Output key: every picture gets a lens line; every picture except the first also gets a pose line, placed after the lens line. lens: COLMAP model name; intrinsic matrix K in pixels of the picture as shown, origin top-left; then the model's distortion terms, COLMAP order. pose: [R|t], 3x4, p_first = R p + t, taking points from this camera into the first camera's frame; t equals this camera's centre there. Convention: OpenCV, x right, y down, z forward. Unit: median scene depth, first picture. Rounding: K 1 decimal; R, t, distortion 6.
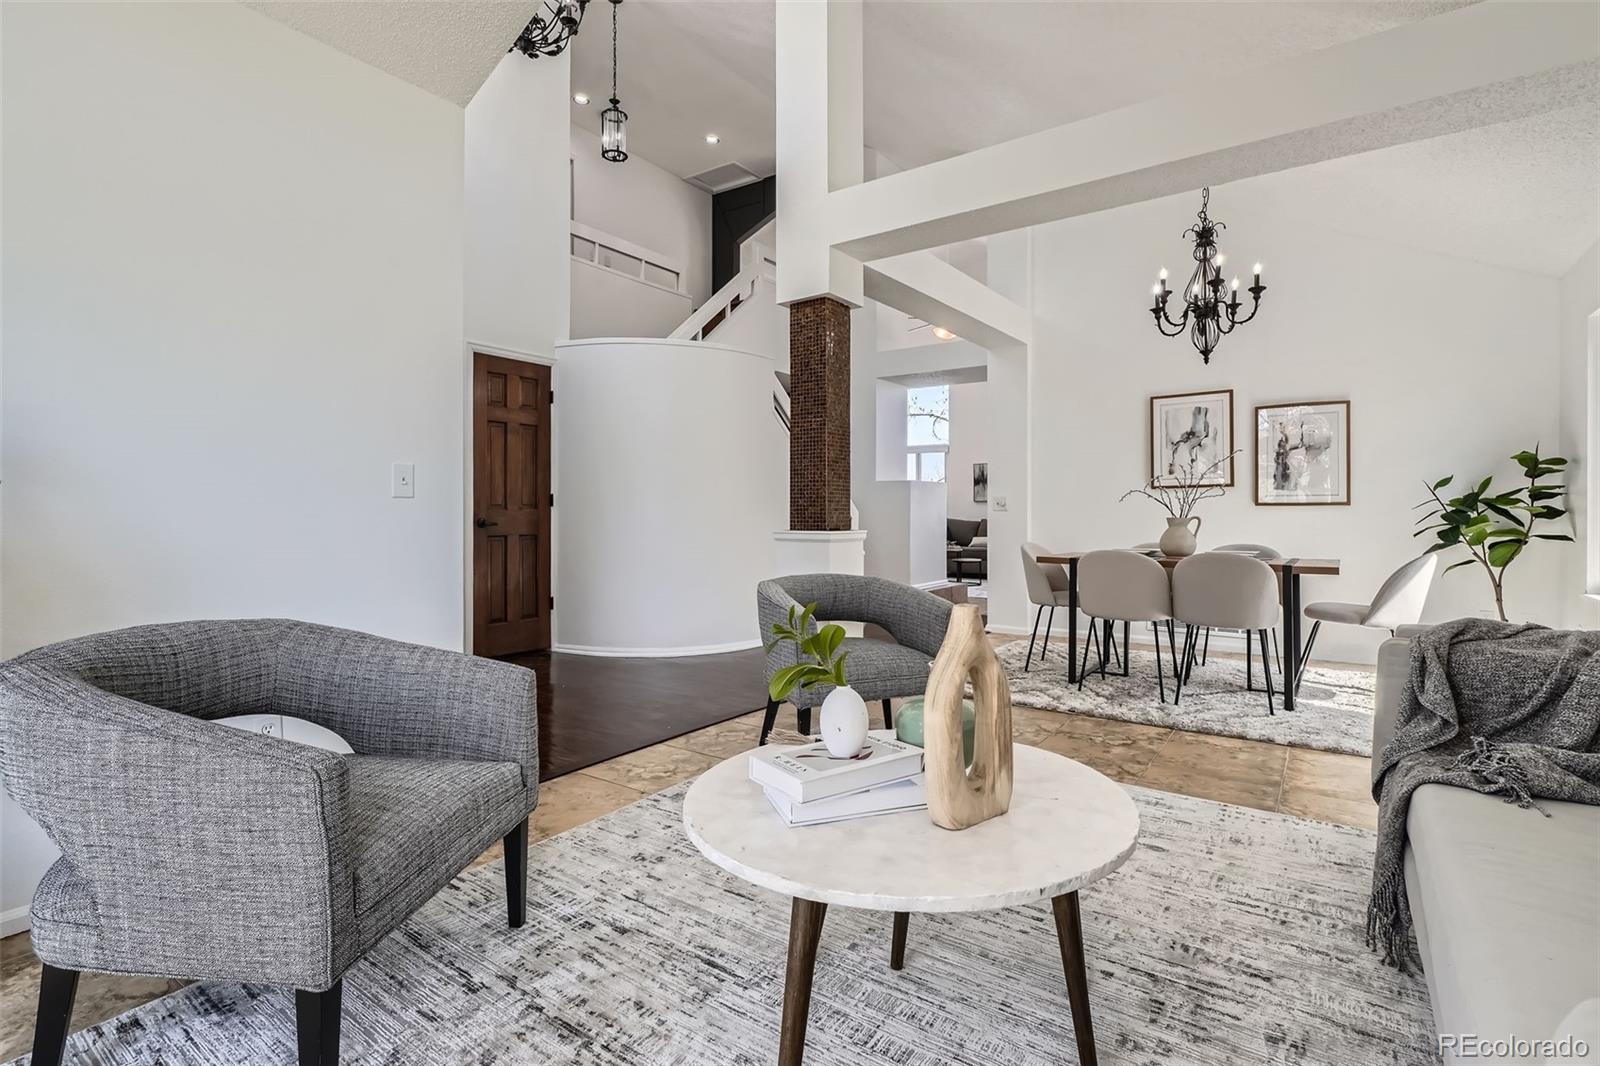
lens RADIAL K [[780.2, 0, 803.9], [0, 780.2, 515.8], [0, 0, 1]] dist [-0.002127, -0.000324]
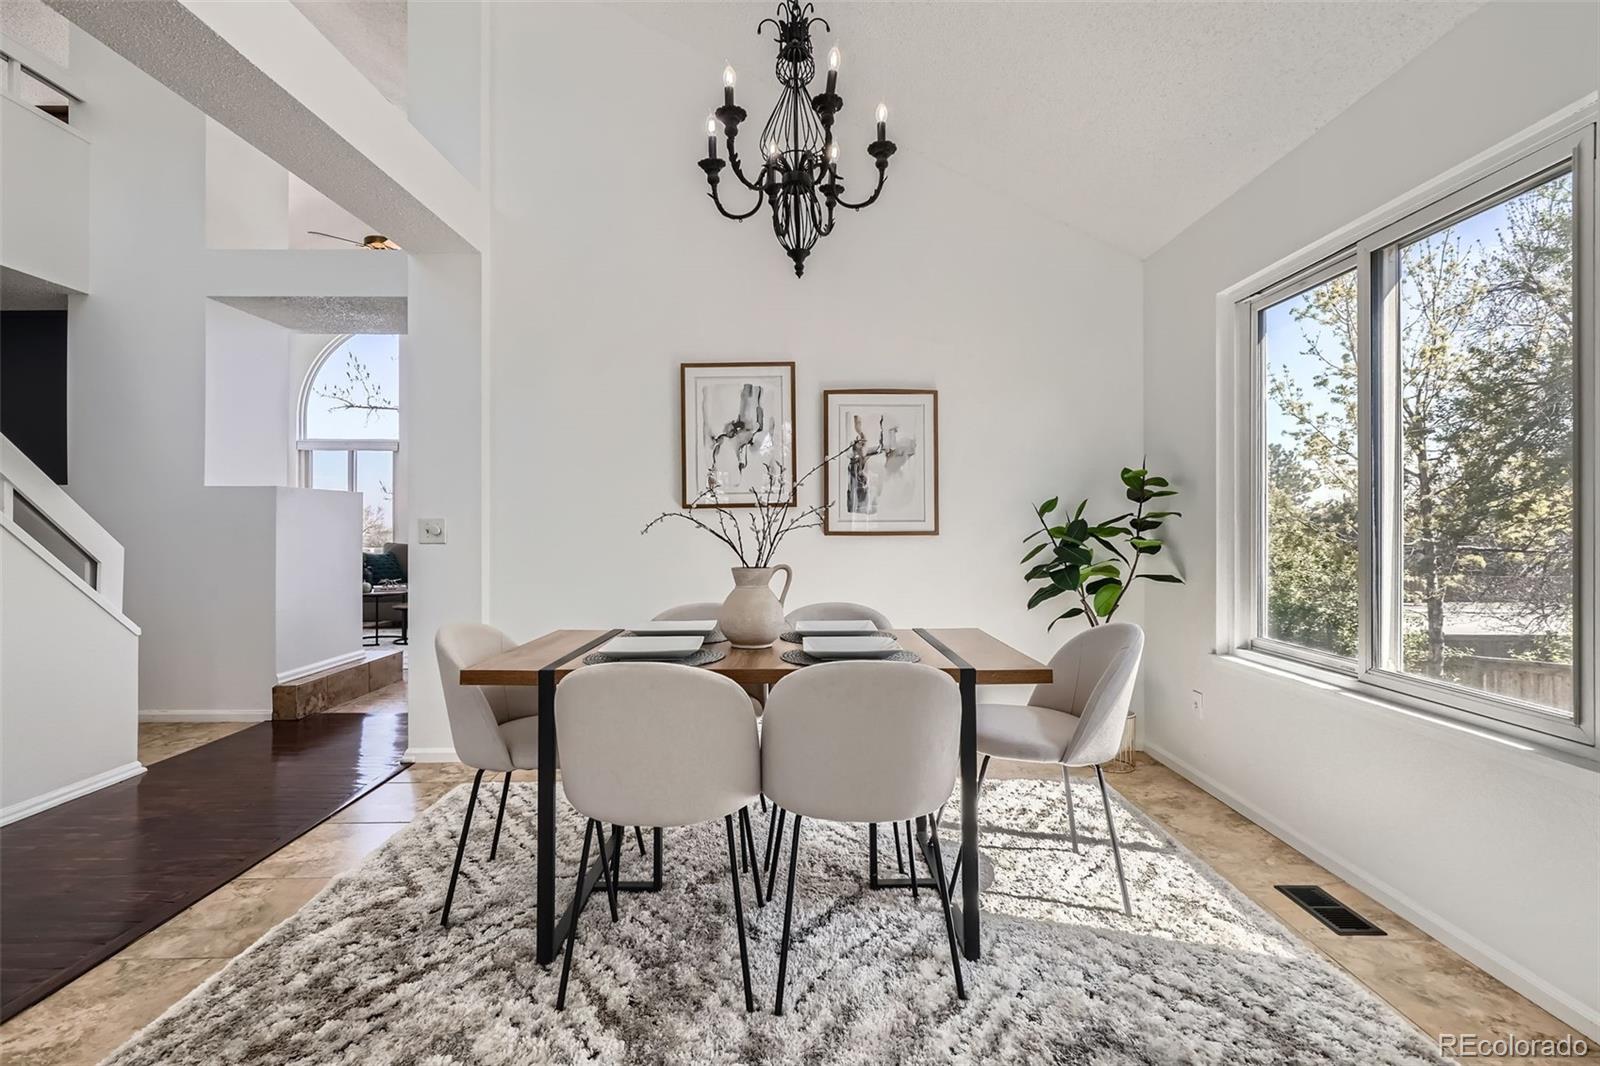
lens RADIAL K [[780.2, 0, 803.0], [0, 780.2, 526.1], [0, 0, 1]] dist [-0.002127, -0.000324]
pose [[0.815924, 0.000477, 0.578159, 0.201170], [0.003278, 0.999980, -0.005450, -0.020757], [-0.578150, 0.006342, 0.815906, 0.538498]]
